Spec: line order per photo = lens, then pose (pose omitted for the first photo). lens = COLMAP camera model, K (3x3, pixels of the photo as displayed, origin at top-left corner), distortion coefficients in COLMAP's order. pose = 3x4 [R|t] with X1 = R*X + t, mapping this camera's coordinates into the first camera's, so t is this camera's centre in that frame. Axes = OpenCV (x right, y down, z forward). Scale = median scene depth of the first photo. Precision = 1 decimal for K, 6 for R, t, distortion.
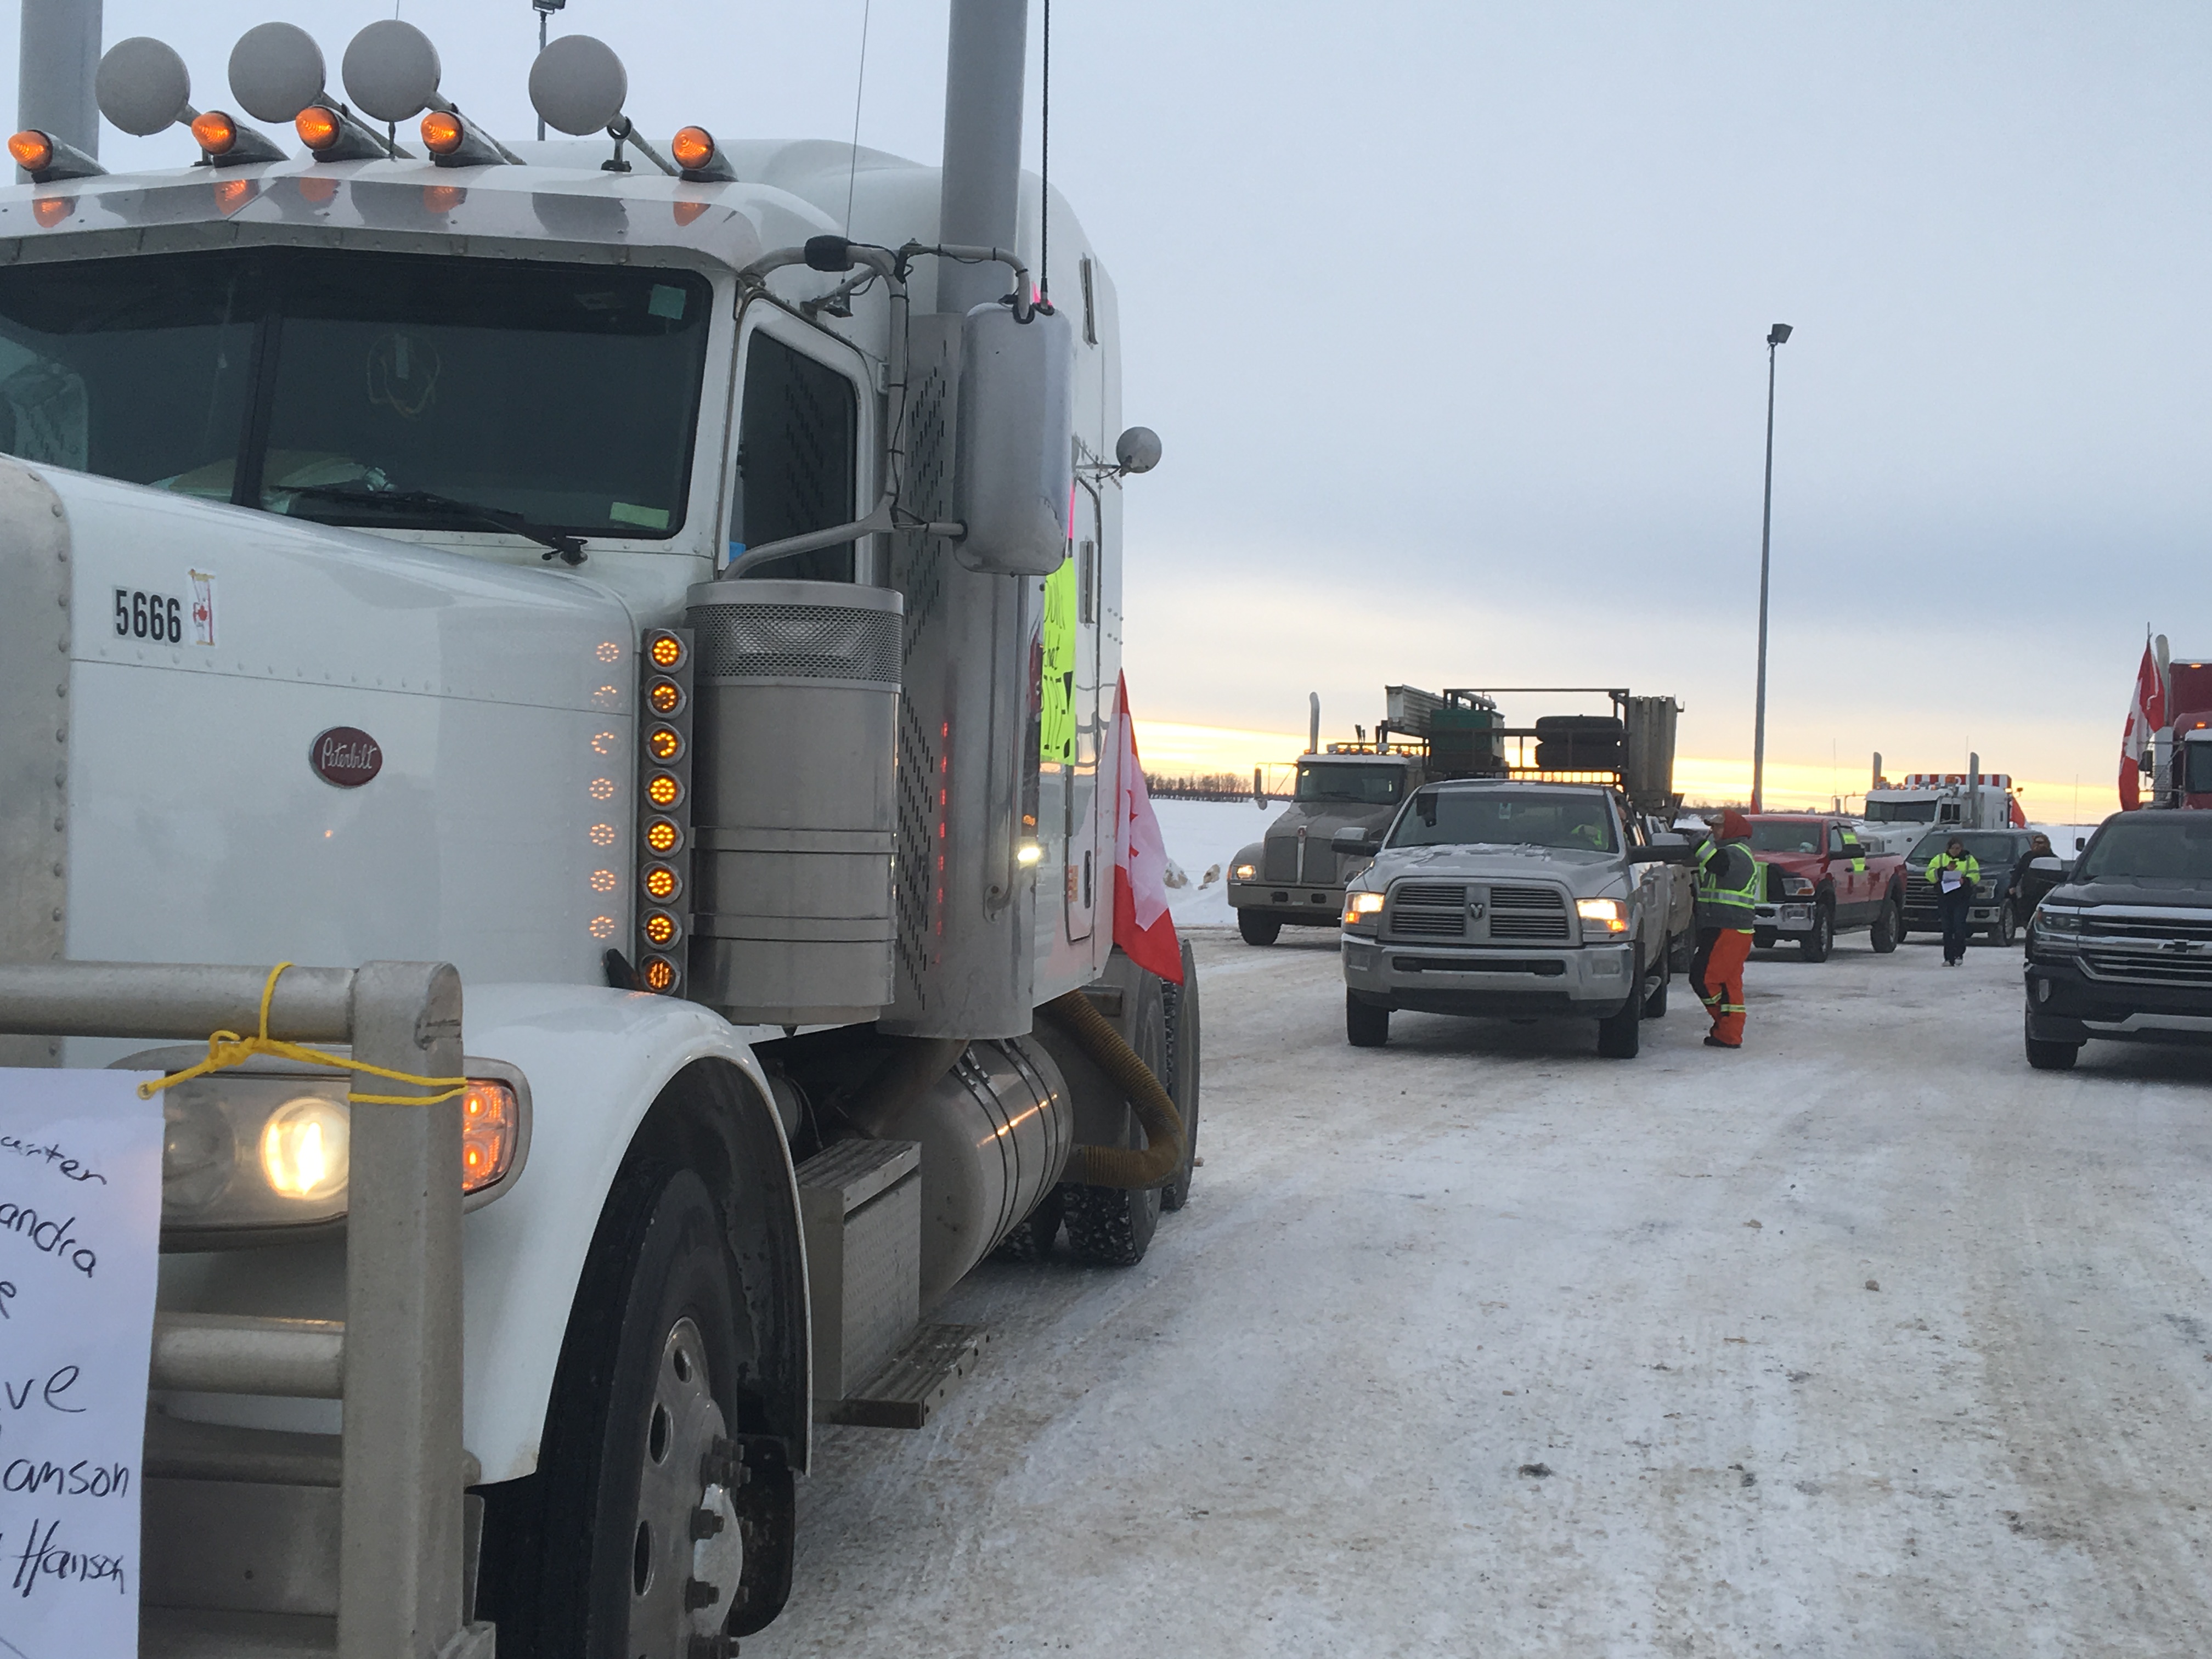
lens RADIAL K [[2586.5, 0, 1104.0], [0, 2586.5, 869.7], [0, 0, 1]] dist [0.156058, -0.278971]
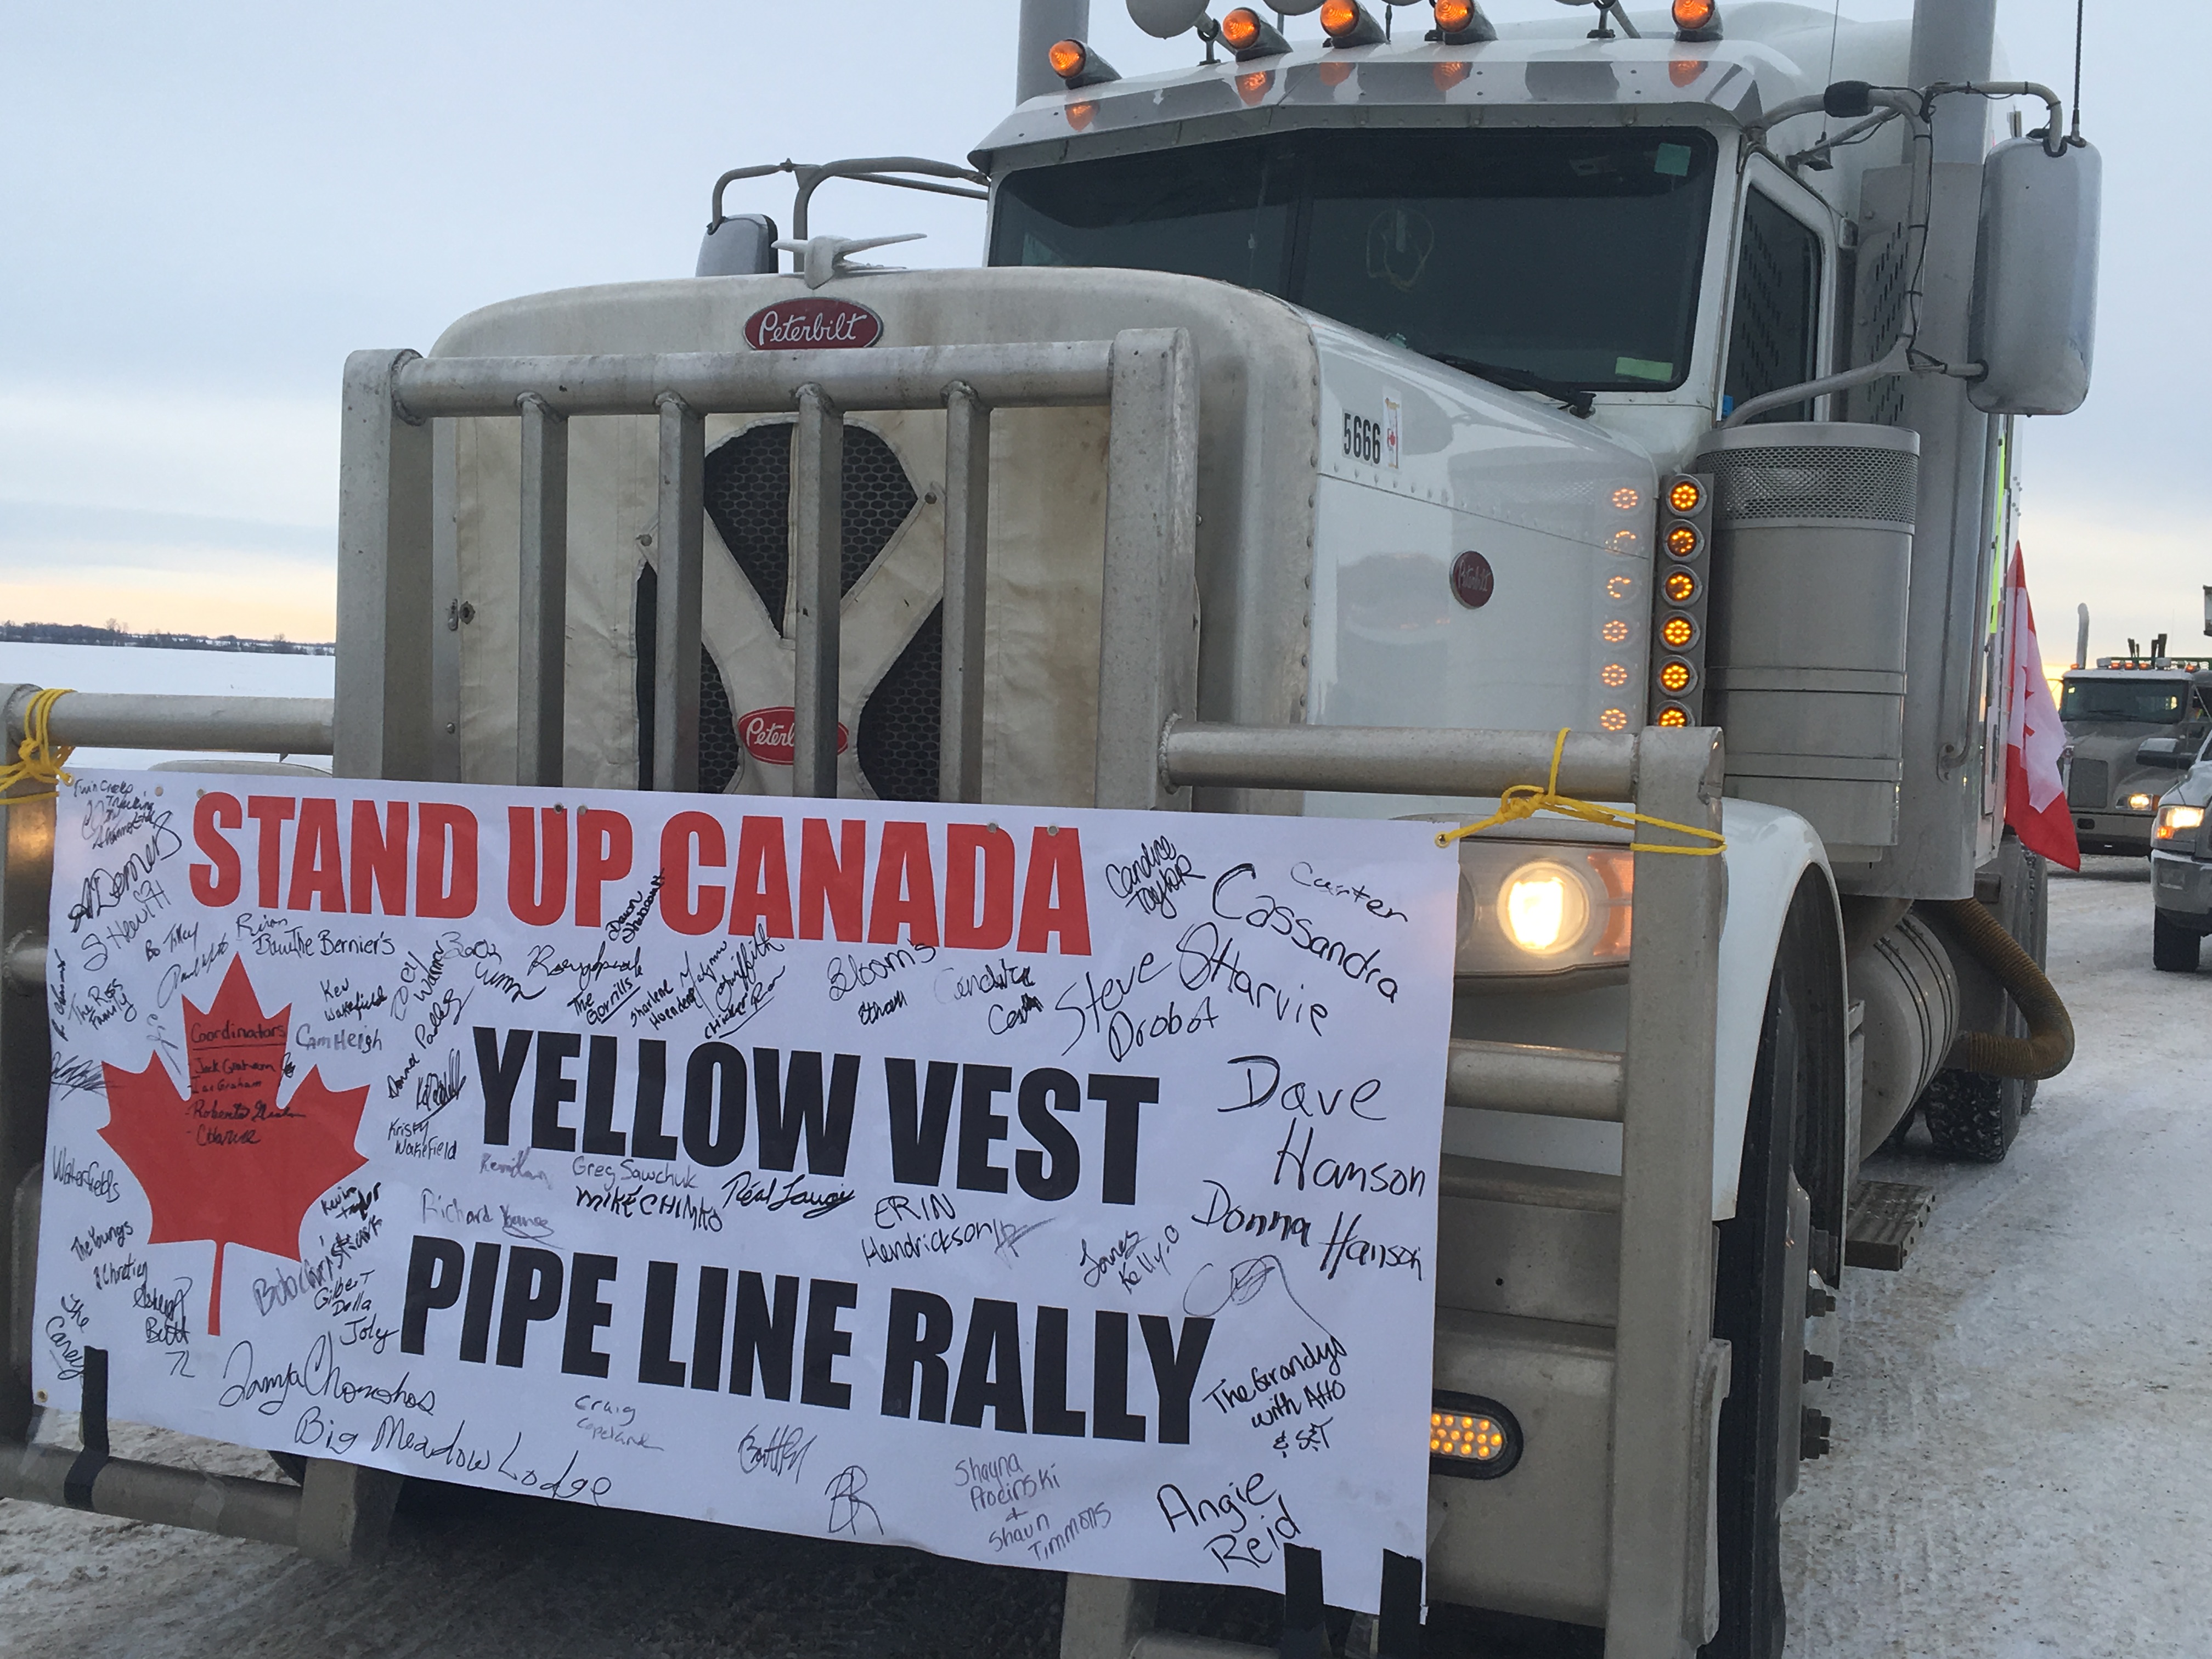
lens RADIAL K [[2594.4, 0, 1111.1], [0, 2594.4, 874.1], [0, 0, 1]] dist [0.150834, -0.335974]
pose [[0.967165, 0.021017, -0.253278, -0.112596], [-0.013702, 0.999437, 0.030612, 0.034088], [0.253779, -0.026136, 0.966909, -0.060150]]
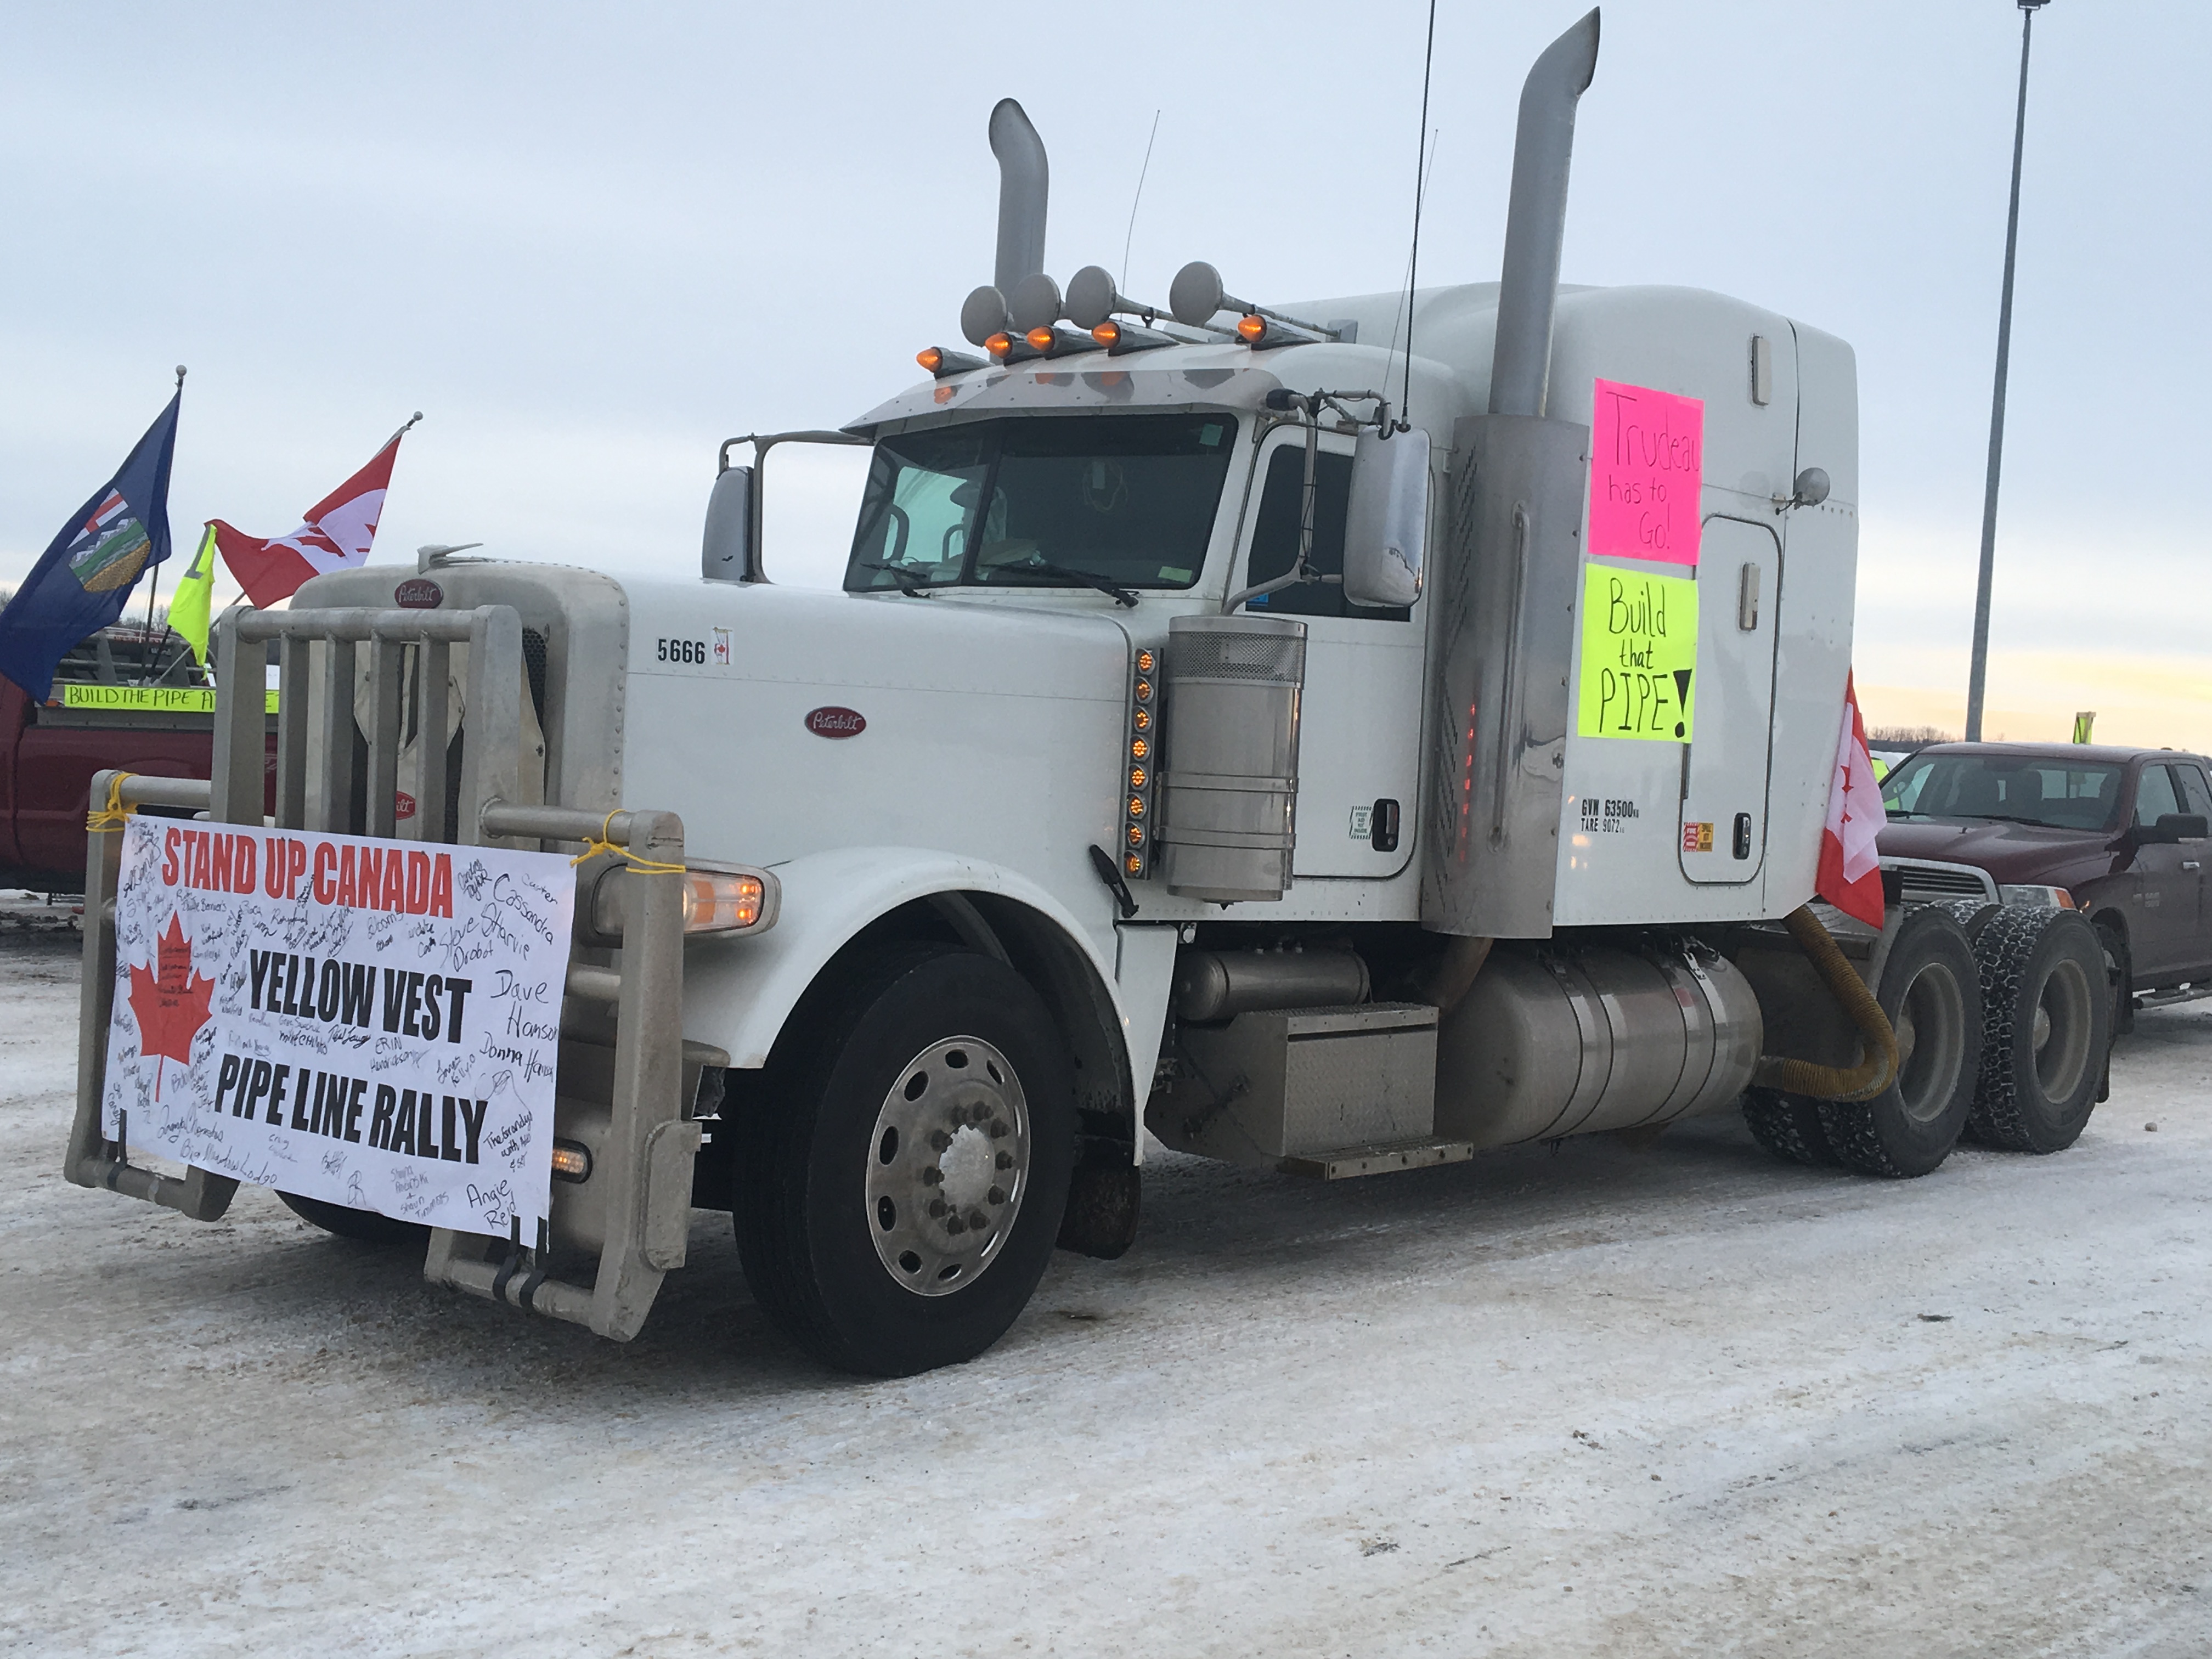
lens RADIAL K [[2594.4, 0, 1111.1], [0, 2594.4, 874.1], [0, 0, 1]] dist [0.150834, -0.335974]
pose [[0.827701, 0.041797, -0.559610, 0.657091], [-0.038632, 0.999101, 0.017483, 0.018140], [0.559838, 0.007149, 0.828571, -0.310360]]
